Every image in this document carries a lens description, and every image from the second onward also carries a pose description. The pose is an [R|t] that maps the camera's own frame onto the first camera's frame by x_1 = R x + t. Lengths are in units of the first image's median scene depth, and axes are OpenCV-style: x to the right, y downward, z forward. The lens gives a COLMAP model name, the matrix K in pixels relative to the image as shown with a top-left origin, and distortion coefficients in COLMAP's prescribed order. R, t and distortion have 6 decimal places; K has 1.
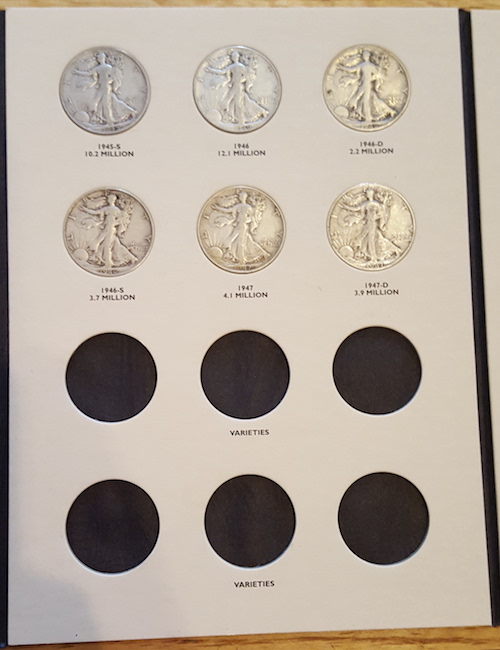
lens RADIAL K [[264.7, 0, 252.2], [0, 264.7, 477.2], [0, 0, 1]] dist [0.014531, 0.000077]
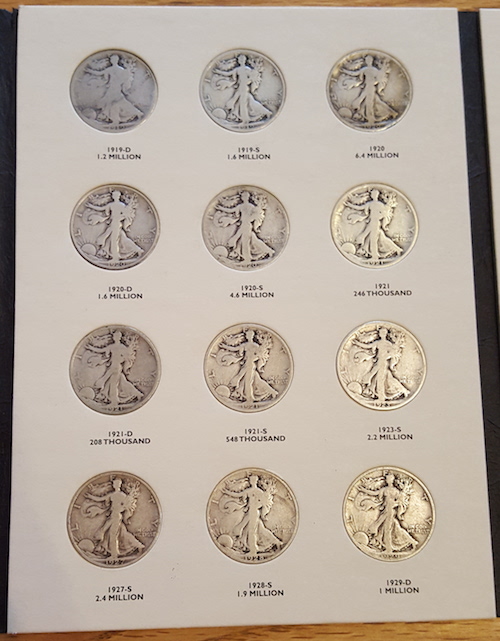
lens RADIAL K [[254.9, 0, 250.0], [0, 254.9, 320.5], [0, 0, 1]] dist [0.035143, -0.015374]
pose [[0.999916, 0.001910, -0.012818, -0.023088], [-0.001917, 0.999998, -0.000550, -1.058428], [0.012817, 0.000575, 0.999918, 0.056646]]
